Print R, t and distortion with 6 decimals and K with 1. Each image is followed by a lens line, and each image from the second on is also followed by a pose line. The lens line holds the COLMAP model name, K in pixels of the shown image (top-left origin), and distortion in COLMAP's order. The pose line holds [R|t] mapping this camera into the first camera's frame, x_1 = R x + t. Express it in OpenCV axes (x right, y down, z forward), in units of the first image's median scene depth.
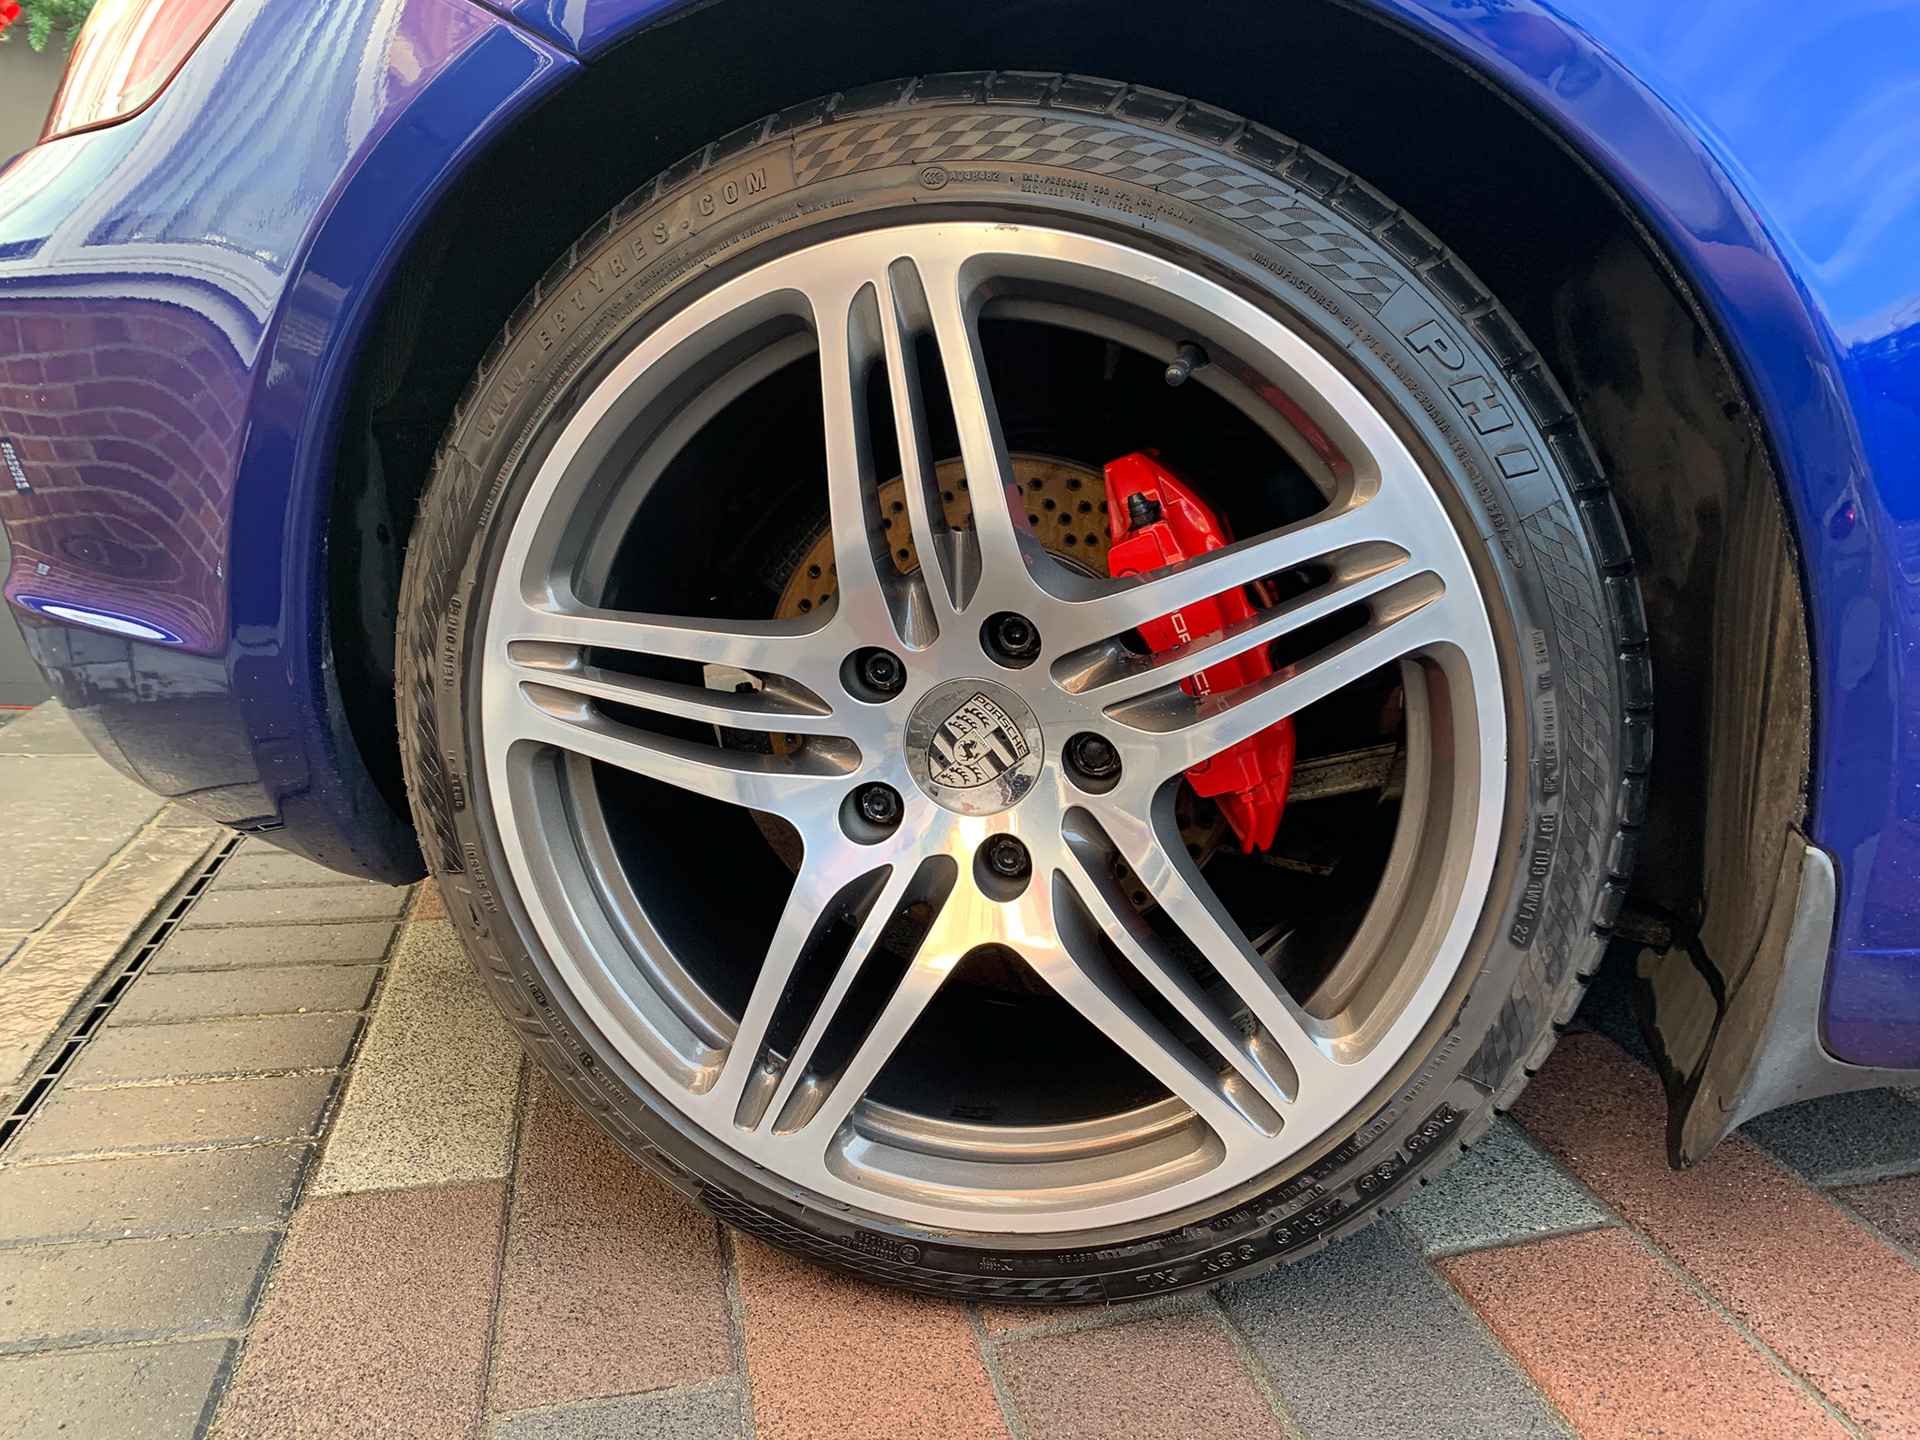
lens RADIAL K [[1446.9, 0, 954.3], [0, 1446.9, 717.6], [0, 0, 1]] dist [0.012489, -0.014517]
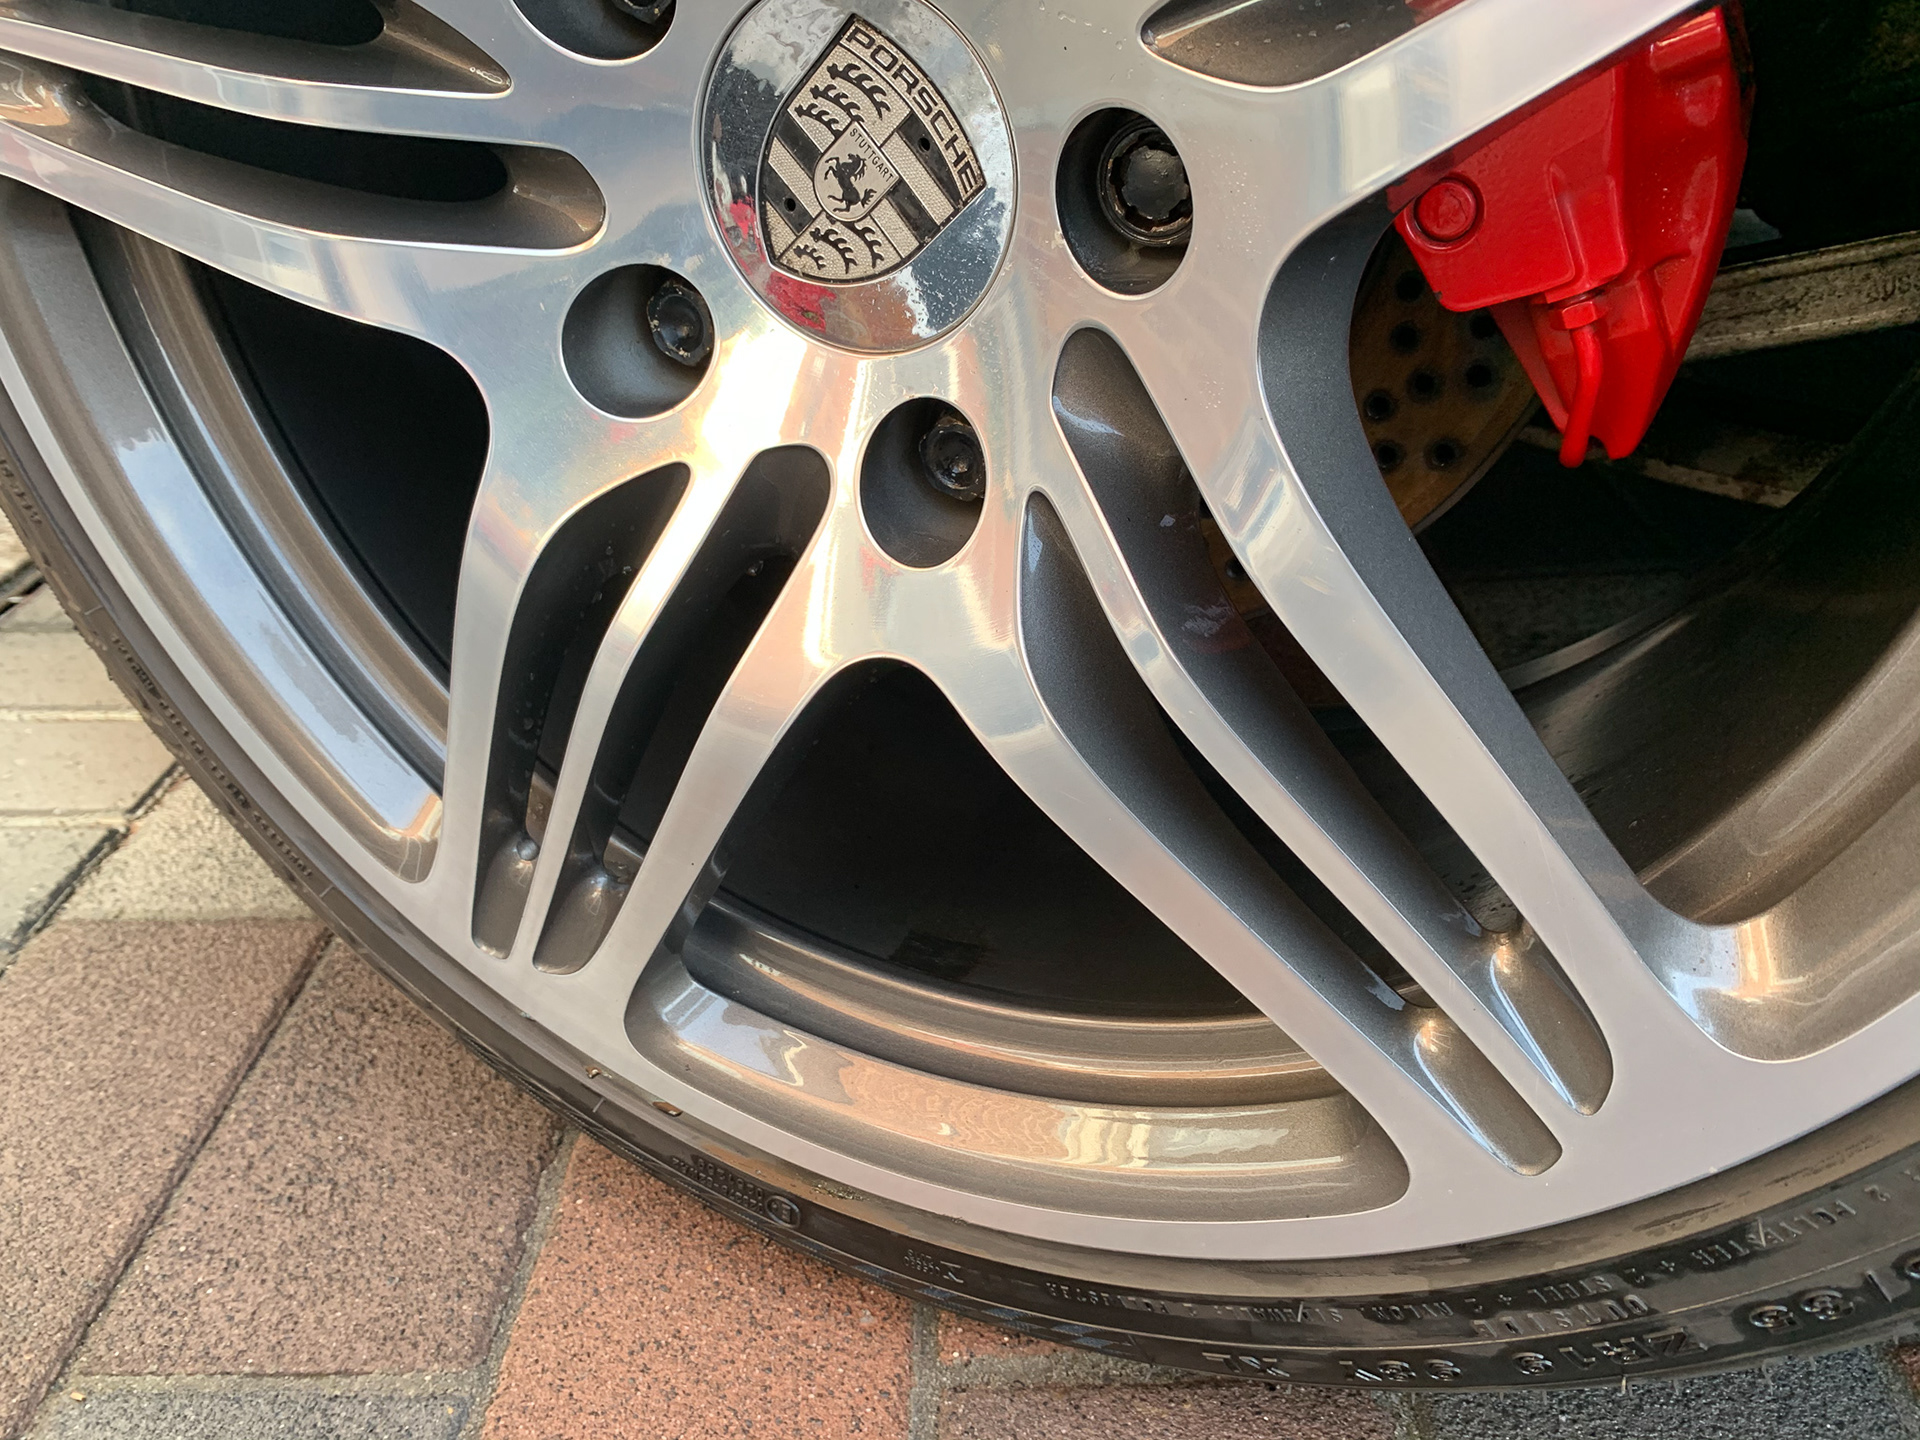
lens RADIAL K [[1446.9, 0, 962.8], [0, 1446.9, 705.8], [0, 0, 1]] dist [0.012489, -0.014517]
pose [[0.968508, 0.075915, -0.237127, 0.147360], [-0.006978, 0.960286, 0.278929, 0.049801], [0.248885, -0.268490, 0.930575, 0.597716]]
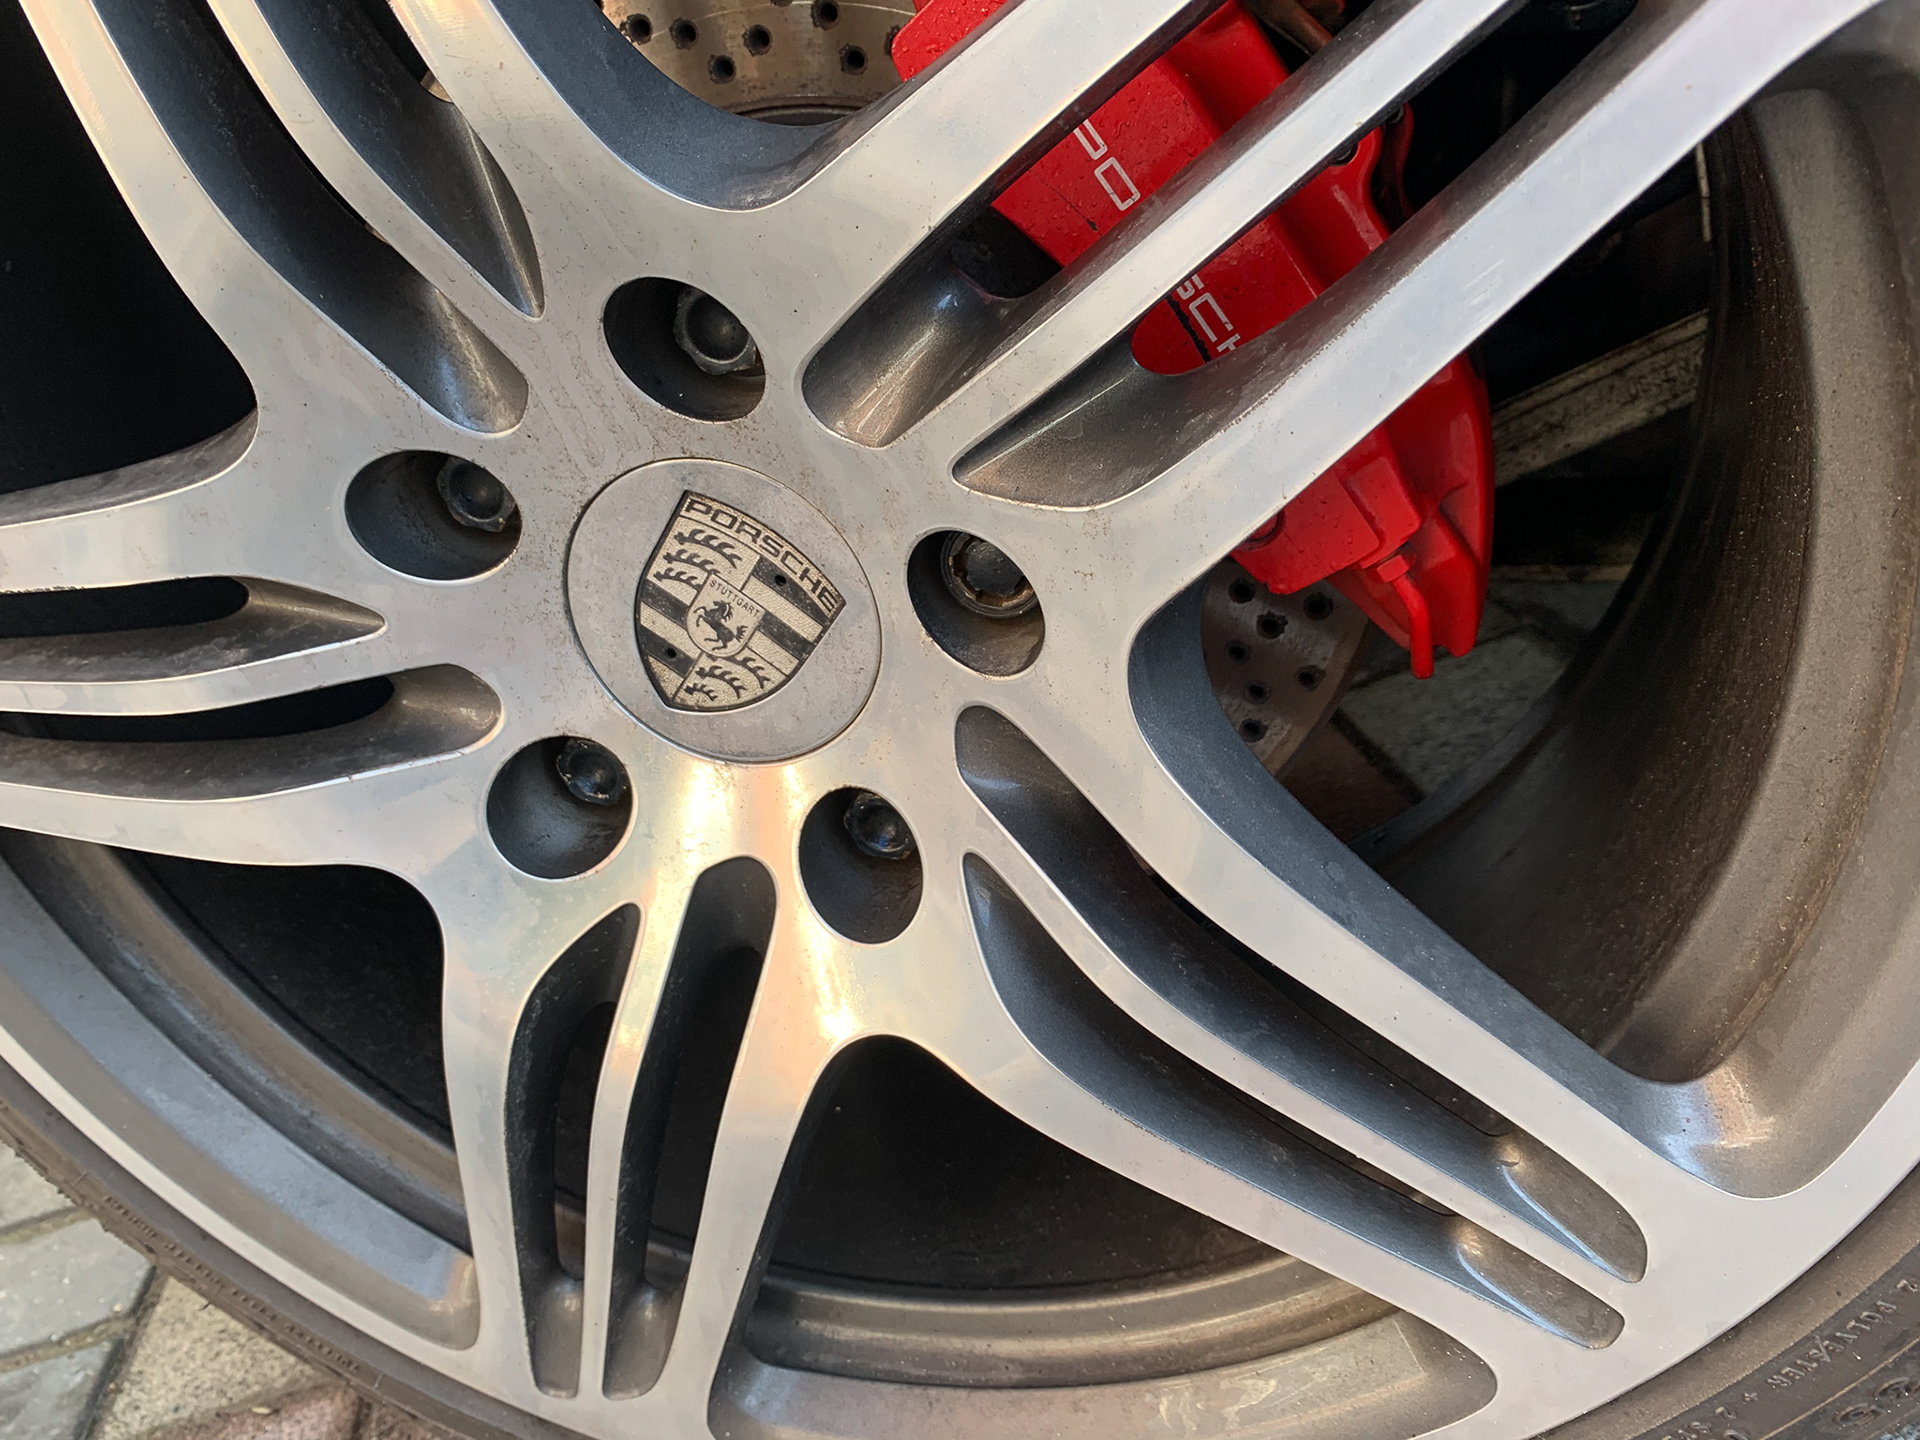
lens RADIAL K [[1446.9, 0, 970.4], [0, 1446.9, 703.8], [0, 0, 1]] dist [0.012489, -0.014517]
pose [[0.960441, -0.223962, -0.165512, 0.148824], [0.253840, 0.948493, 0.189543, -0.017844], [0.114536, -0.224058, 0.967822, 0.586894]]
